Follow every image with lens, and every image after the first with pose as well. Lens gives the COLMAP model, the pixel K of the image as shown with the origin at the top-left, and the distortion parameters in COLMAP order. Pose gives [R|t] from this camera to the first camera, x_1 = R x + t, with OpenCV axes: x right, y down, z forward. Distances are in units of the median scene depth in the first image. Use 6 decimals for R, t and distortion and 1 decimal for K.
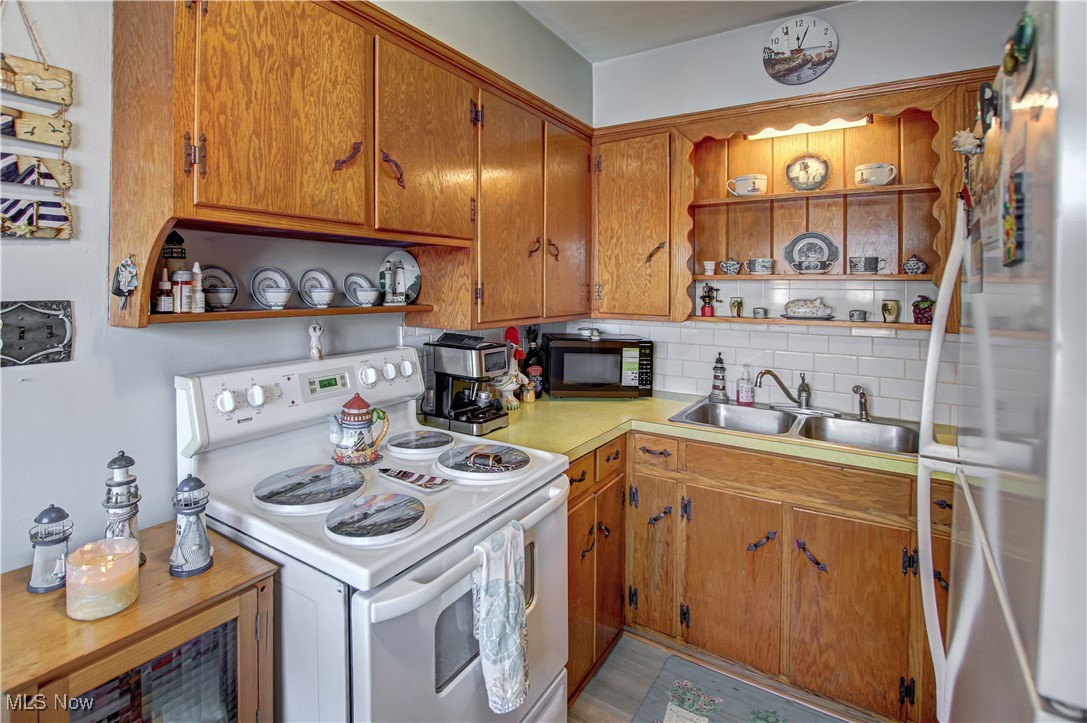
lens RADIAL K [[544.3, 0, 521.1], [0, 544.3, 279.7], [0, 0, 1]] dist [-0.033867, 0.001022]
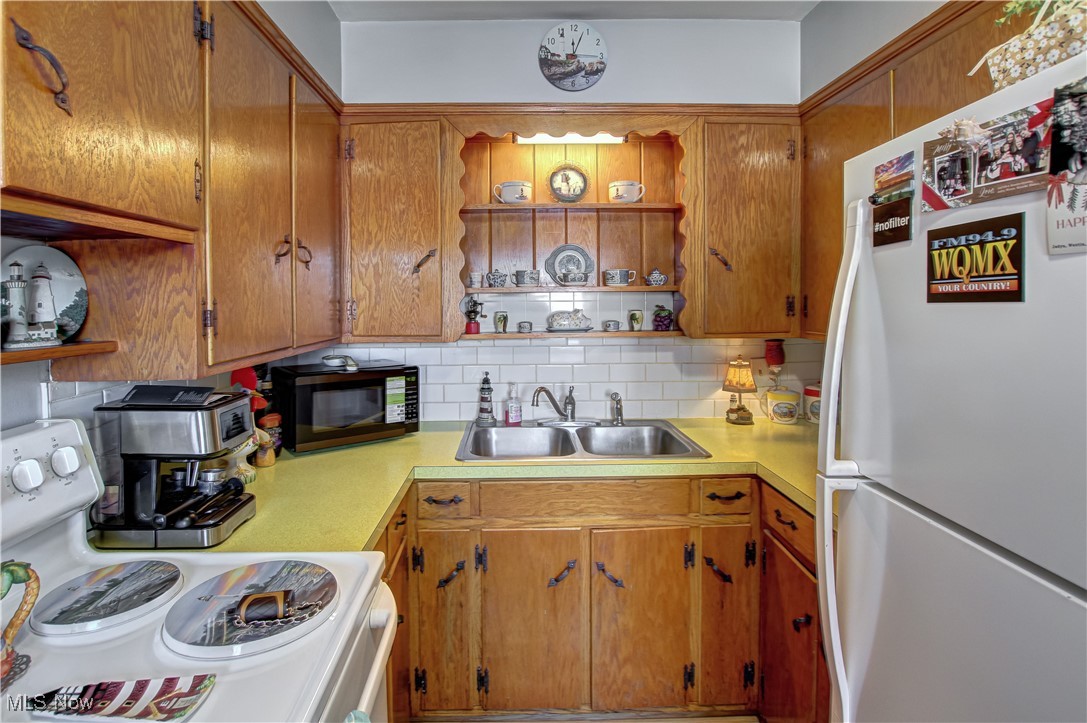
lens RADIAL K [[537.8, 0, 539.4], [0, 537.8, 299.6], [0, 0, 1]] dist [-0.034477, 0.001666]
pose [[0.825931, -0.017953, 0.563485, -0.093536], [0.012917, 0.999833, 0.012922, 0.000700], [-0.563623, -0.003394, 0.826025, 0.255118]]
